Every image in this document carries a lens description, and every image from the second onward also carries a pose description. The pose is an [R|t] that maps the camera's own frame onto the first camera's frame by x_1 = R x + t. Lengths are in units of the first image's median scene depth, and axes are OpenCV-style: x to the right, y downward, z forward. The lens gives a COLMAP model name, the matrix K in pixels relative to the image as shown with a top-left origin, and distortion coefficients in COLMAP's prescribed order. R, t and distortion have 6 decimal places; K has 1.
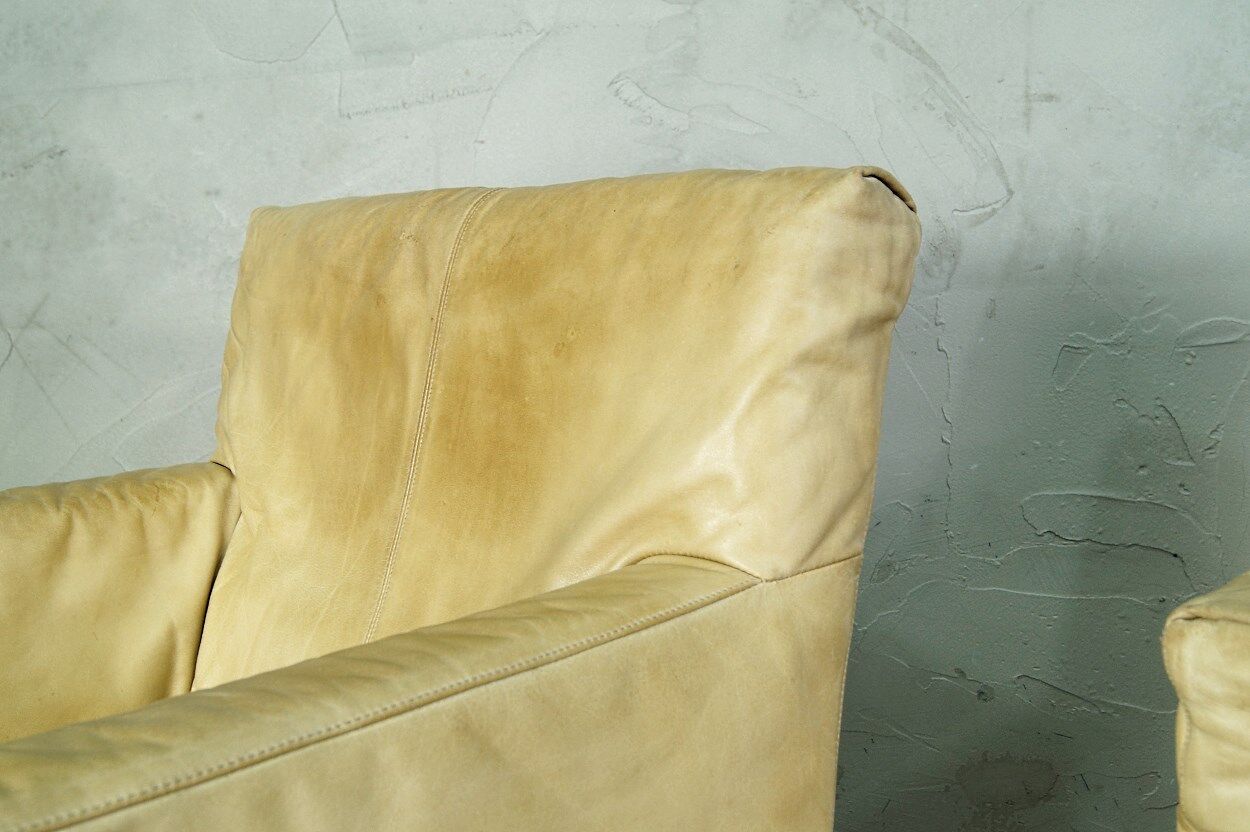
lens RADIAL K [[1393.6, 0, 633.0], [0, 1393.6, 410.6], [0, 0, 1]] dist [-0.042367, 0.000000]
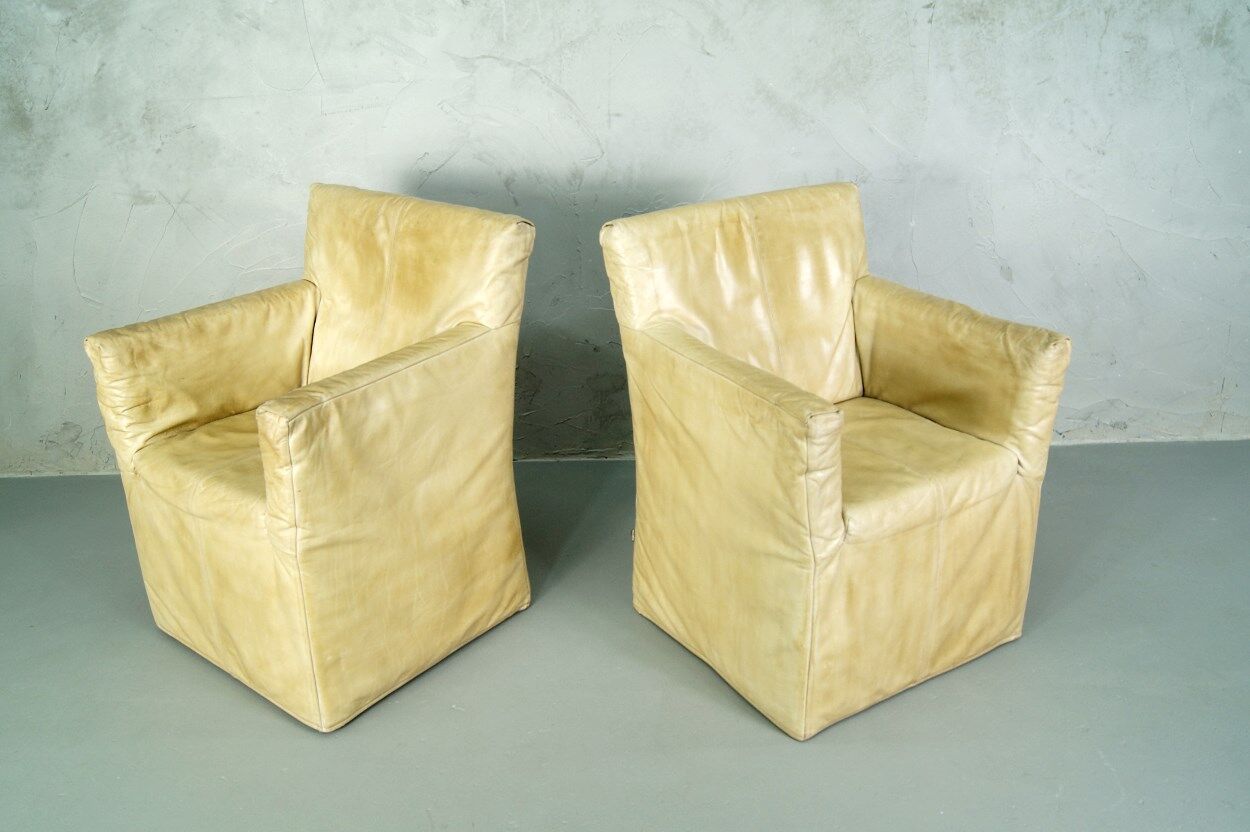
lens RADIAL K [[1183.6, 0, 632.5], [0, 1183.6, 395.9], [0, 0, 1]] dist [-0.058896, 0.000000]
pose [[0.986808, -0.034708, 0.158134, -0.036651], [-0.006084, 0.968109, 0.250456, -0.376955], [-0.161783, -0.248114, 0.955126, -1.622616]]
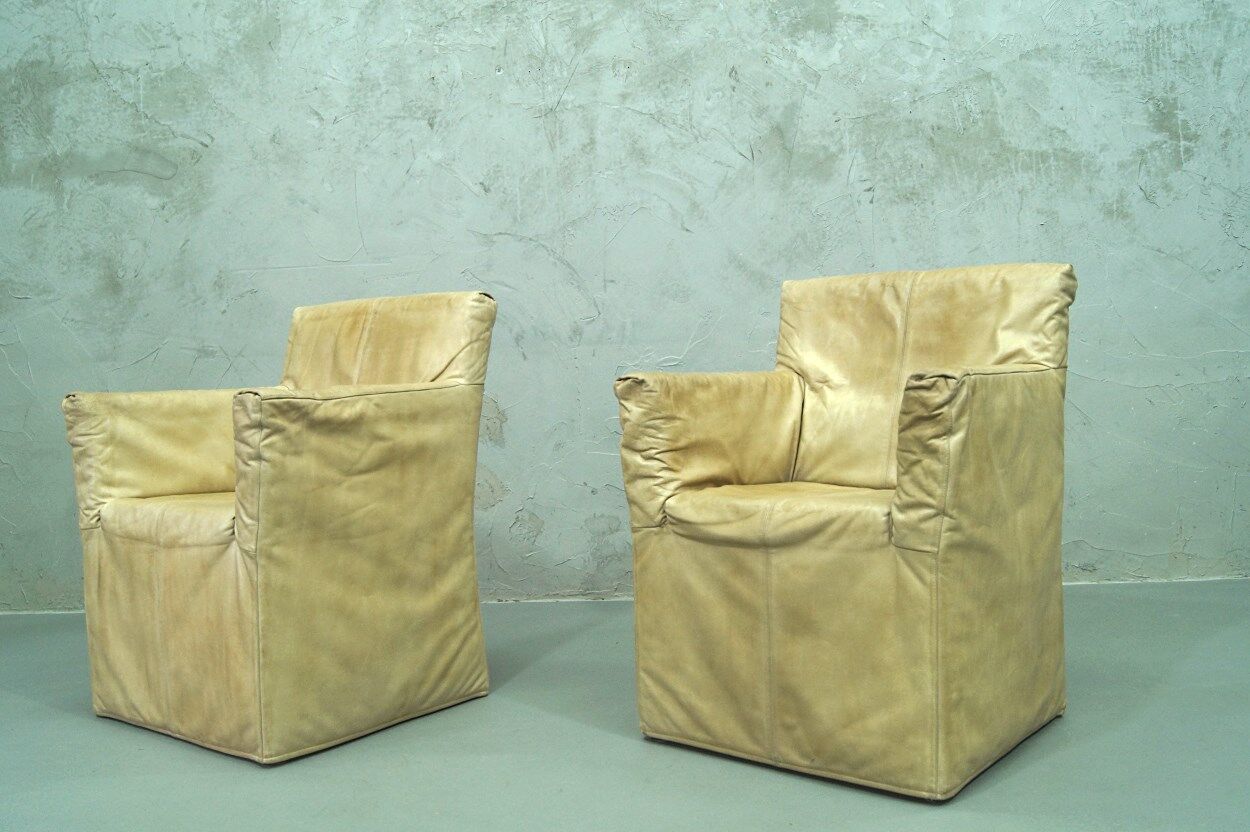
lens RADIAL K [[1183.6, 0, 628.1], [0, 1183.6, 396.7], [0, 0, 1]] dist [-0.058896, 0.000000]
pose [[0.991983, 0.014351, 0.125551, 0.031544], [-0.000229, 0.993733, -0.111777, 0.419658], [-0.126368, 0.110852, 0.985770, -2.044159]]
